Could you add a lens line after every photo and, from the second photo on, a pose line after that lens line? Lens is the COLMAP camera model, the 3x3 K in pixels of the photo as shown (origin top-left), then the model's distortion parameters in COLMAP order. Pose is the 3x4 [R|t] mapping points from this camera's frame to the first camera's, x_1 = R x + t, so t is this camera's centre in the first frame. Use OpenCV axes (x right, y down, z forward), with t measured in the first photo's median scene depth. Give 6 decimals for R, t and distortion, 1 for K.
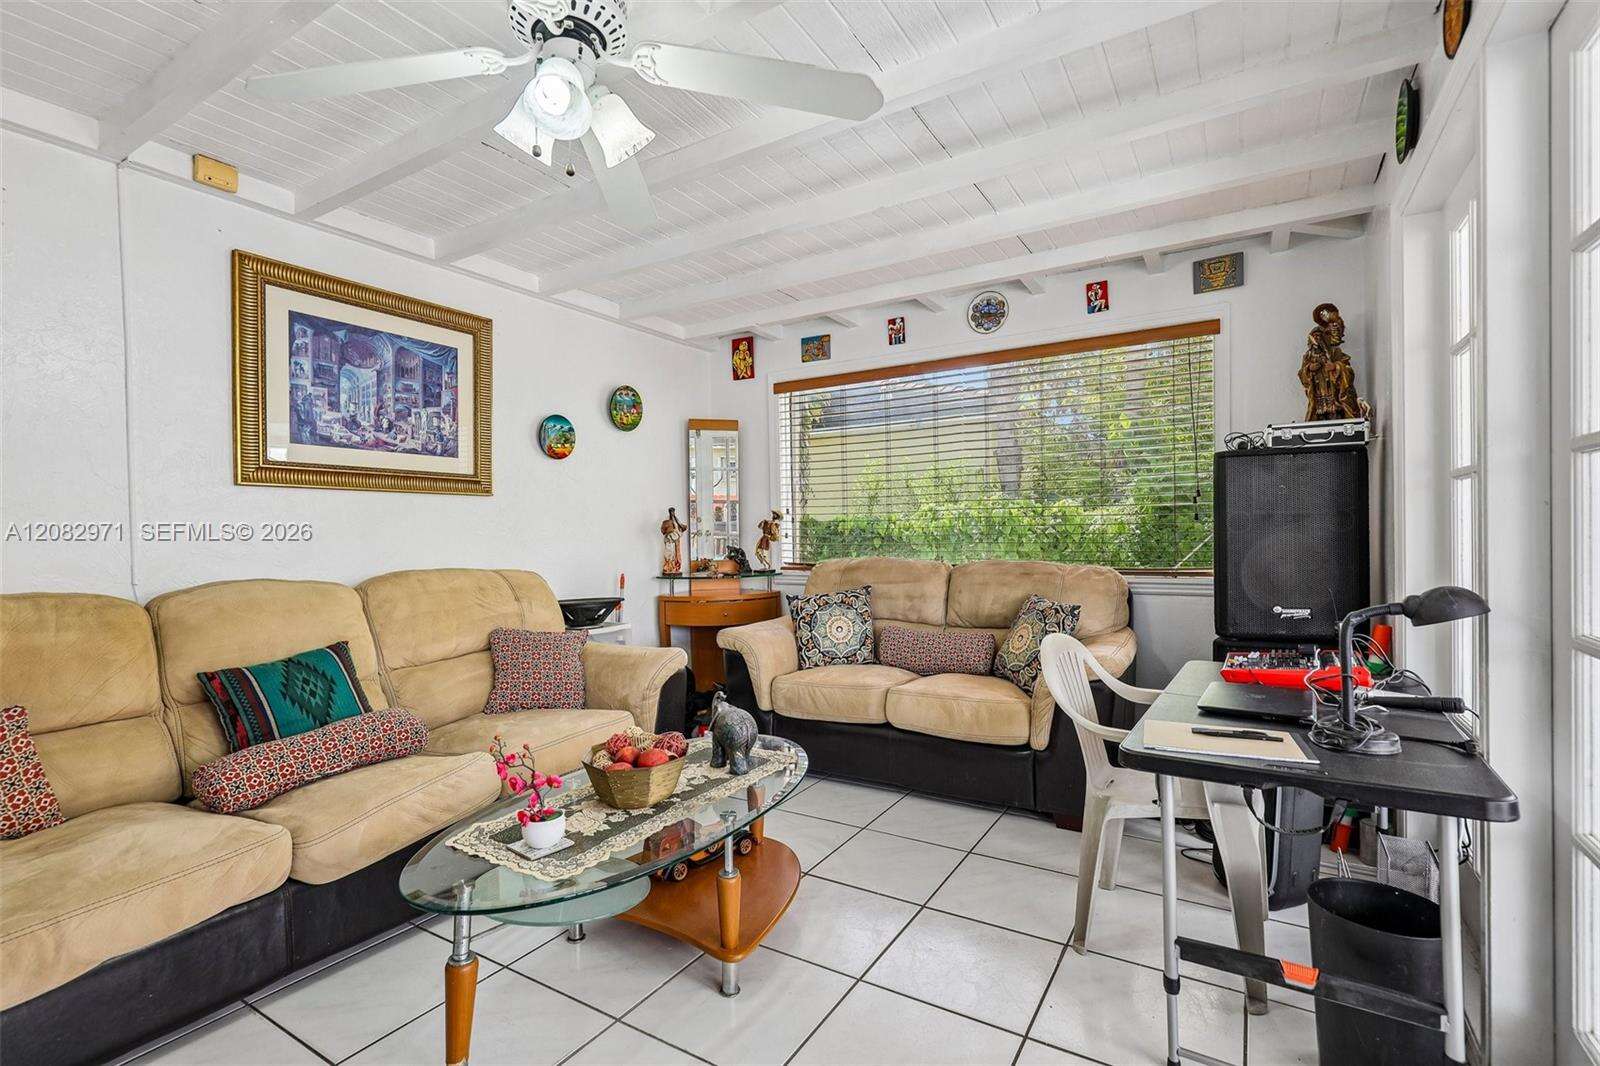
lens RADIAL K [[728.1, 0, 804.1], [0, 728.1, 530.7], [0, 0, 1]] dist [0.002538, -0.001005]
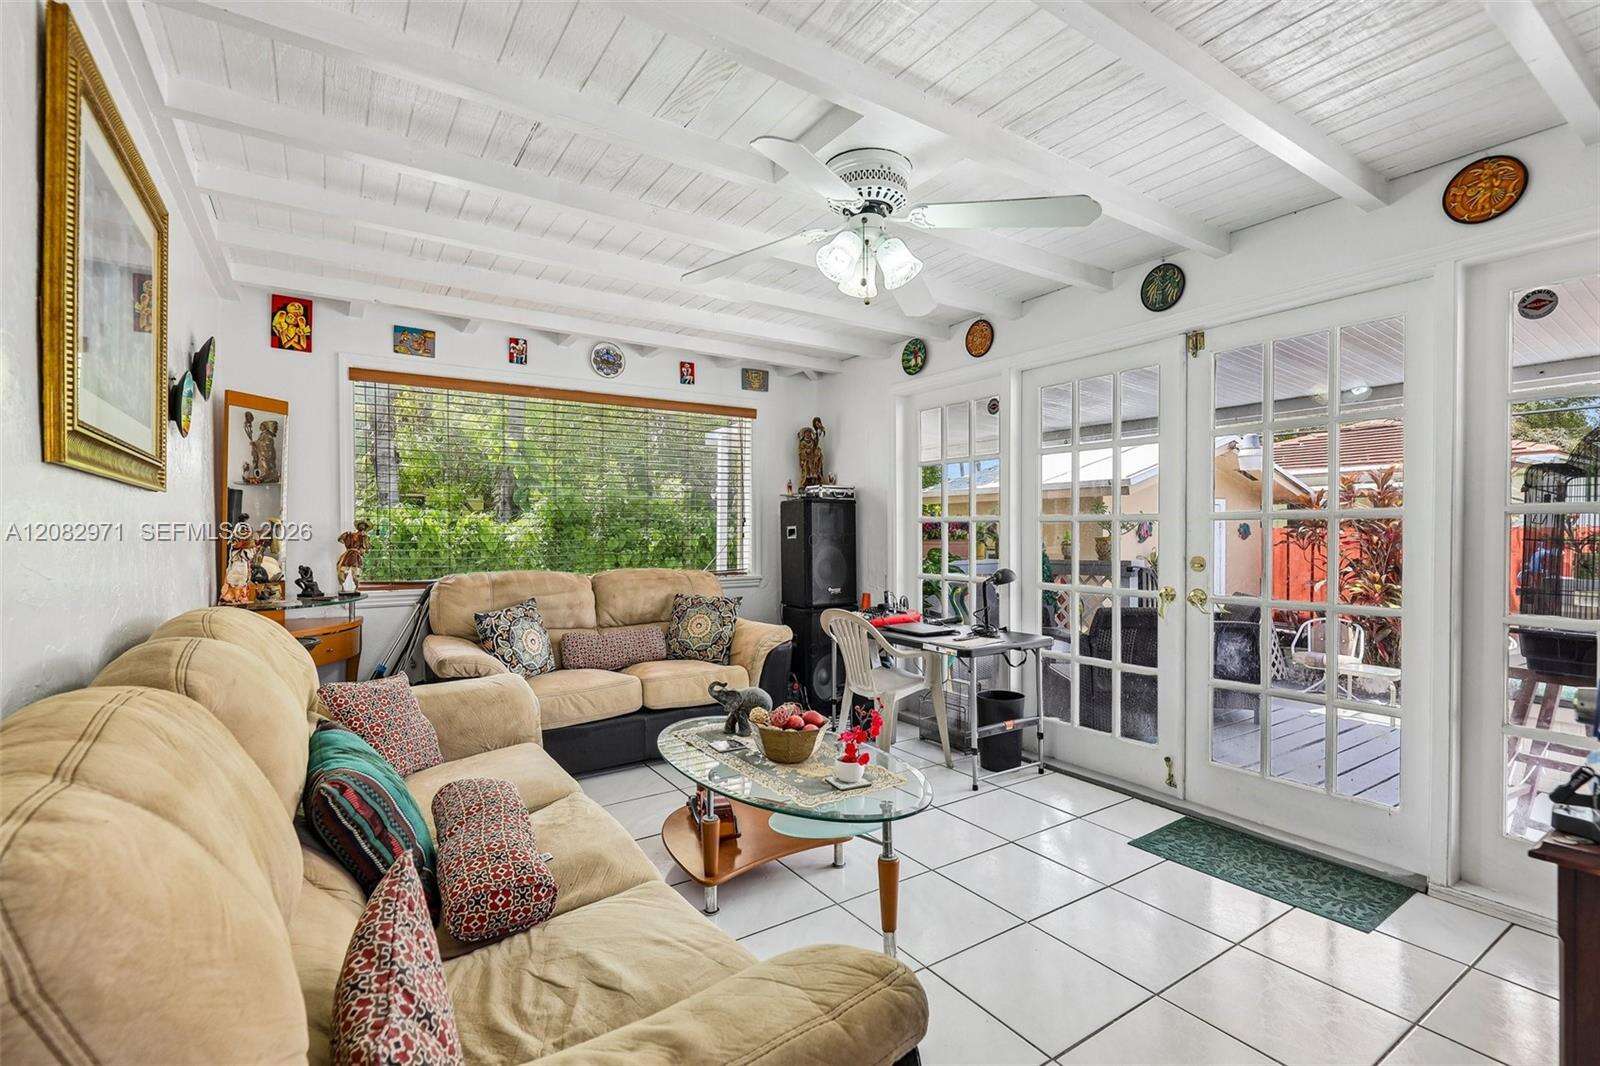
lens RADIAL K [[728.1, 0, 807.4], [0, 728.1, 535.6], [0, 0, 1]] dist [0.002538, -0.001005]
pose [[0.415038, 0.008120, 0.909768, -0.701293], [-0.003759, 0.999967, -0.007210, -0.007557], [-0.909796, -0.000428, 0.415055, 0.217677]]
